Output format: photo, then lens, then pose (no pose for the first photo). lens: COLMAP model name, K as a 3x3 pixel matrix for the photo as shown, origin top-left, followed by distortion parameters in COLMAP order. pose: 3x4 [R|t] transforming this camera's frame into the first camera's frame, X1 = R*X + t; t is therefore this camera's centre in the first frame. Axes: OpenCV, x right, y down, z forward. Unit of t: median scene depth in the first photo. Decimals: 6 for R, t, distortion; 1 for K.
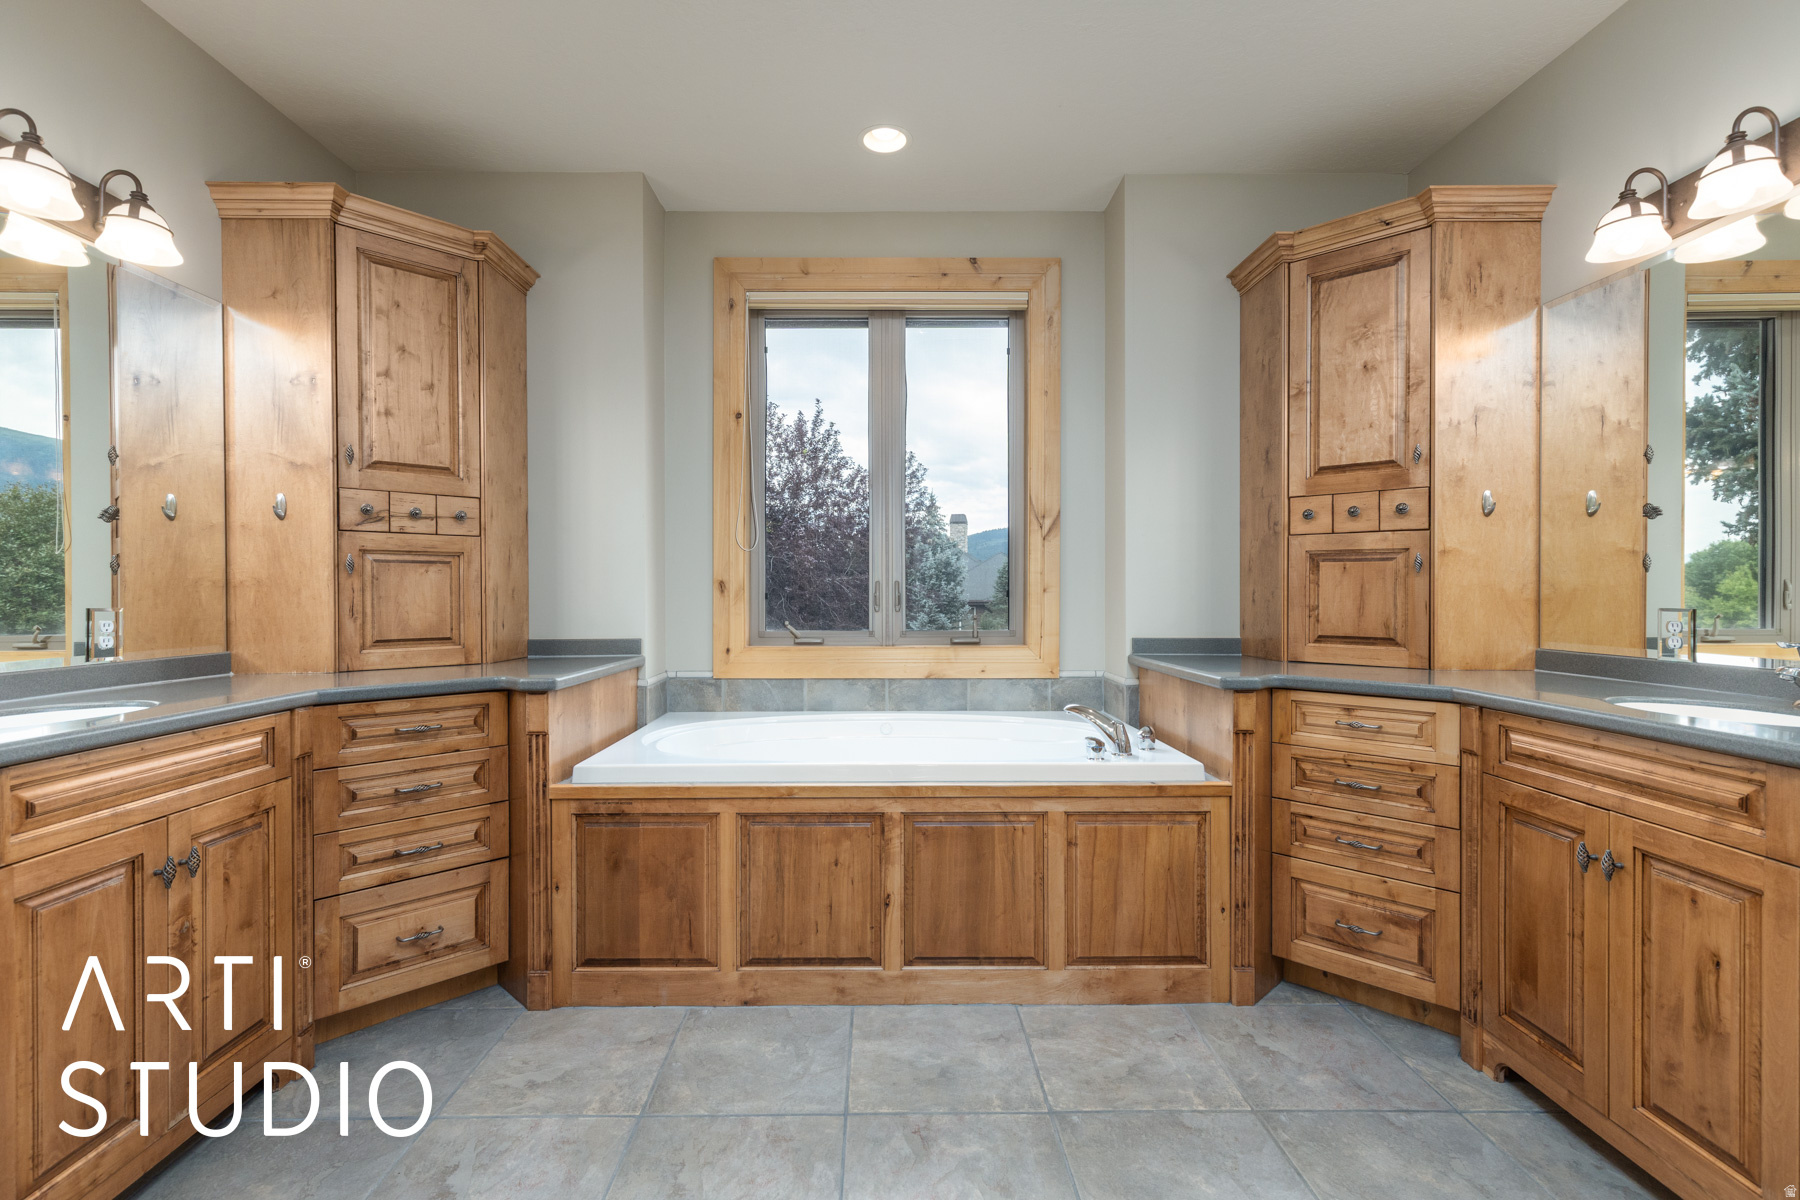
lens RADIAL K [[815.9, 0, 892.4], [0, 815.9, 595.6], [0, 0, 1]] dist [0.005986, -0.000086]
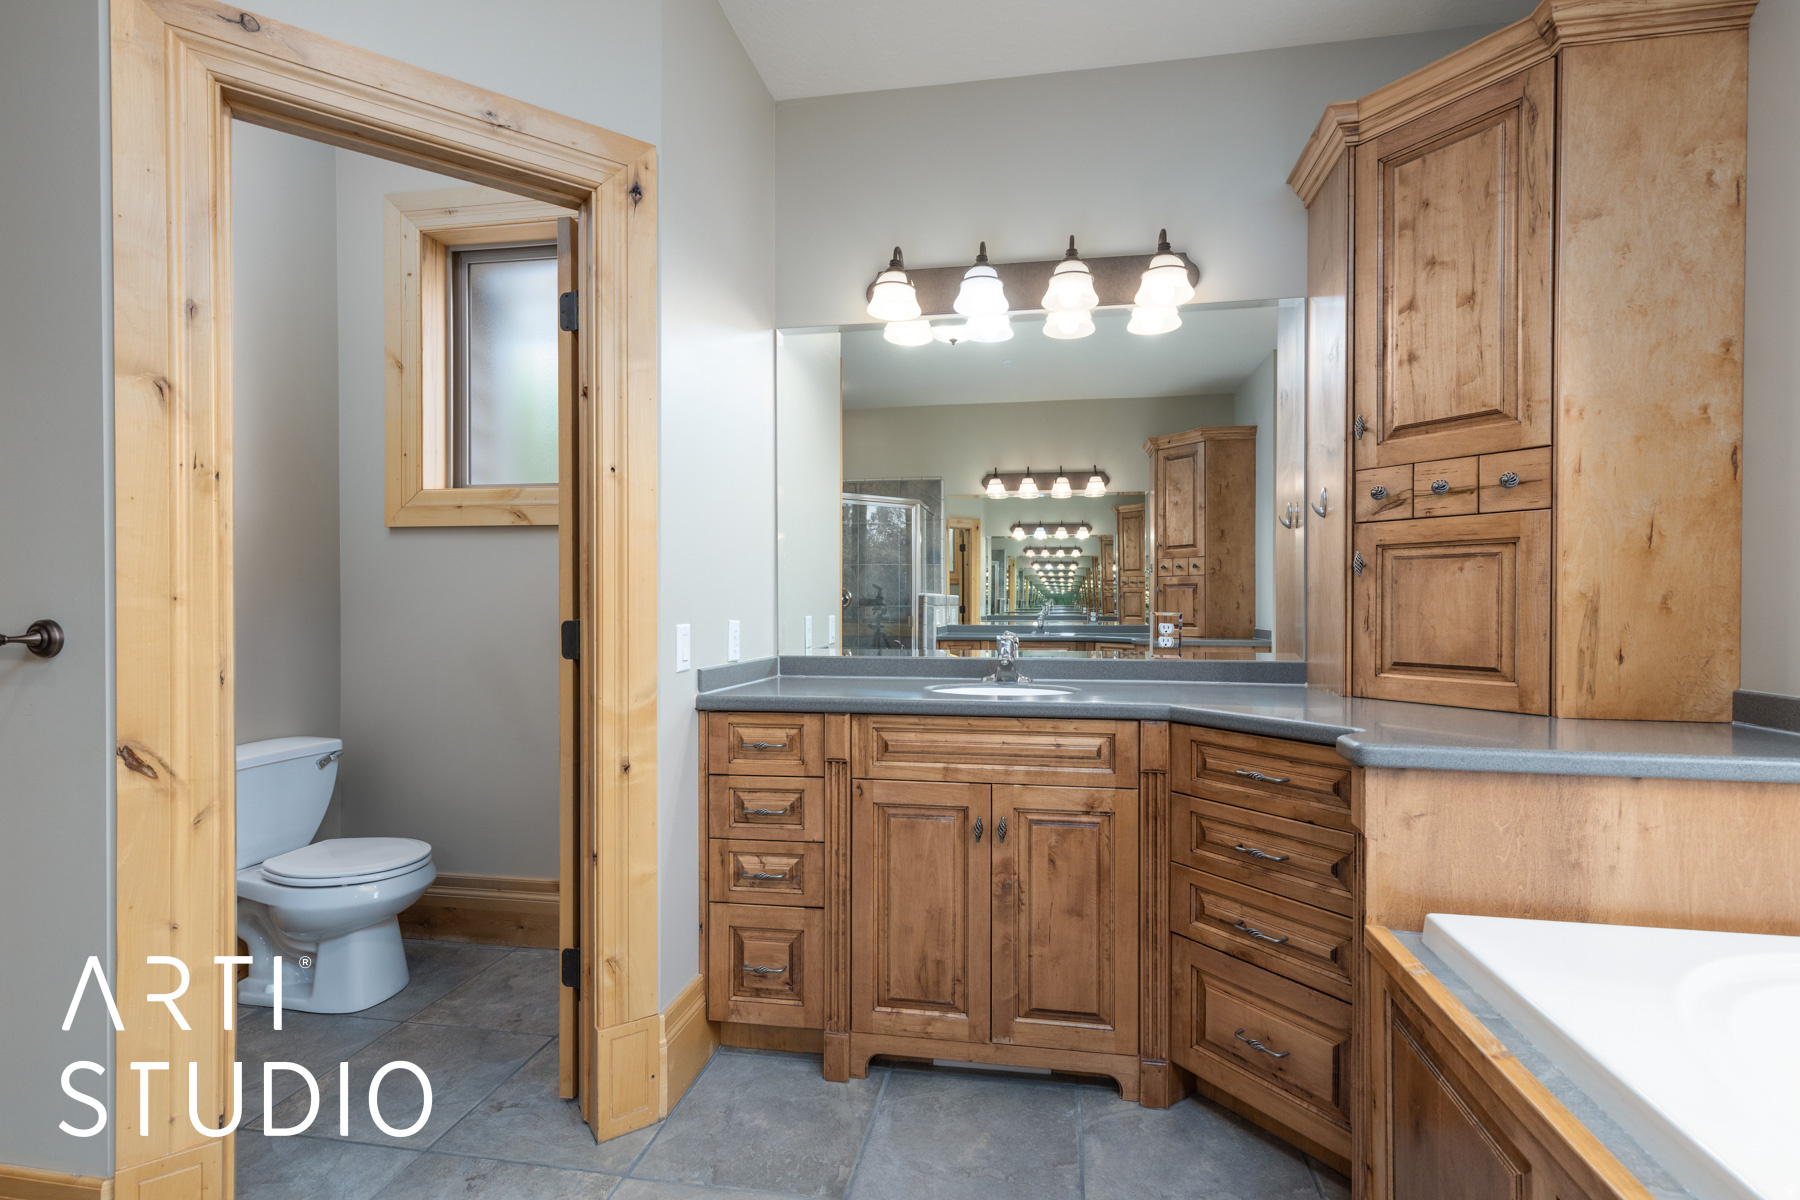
lens RADIAL K [[815.9, 0, 904.5], [0, 815.9, 605.3], [0, 0, 1]] dist [0.005986, -0.000086]
pose [[-0.186539, 0.010761, -0.982389, 0.208942], [-0.003278, 0.999928, 0.011576, -0.006042], [0.982442, 0.005379, -0.186490, 0.711149]]
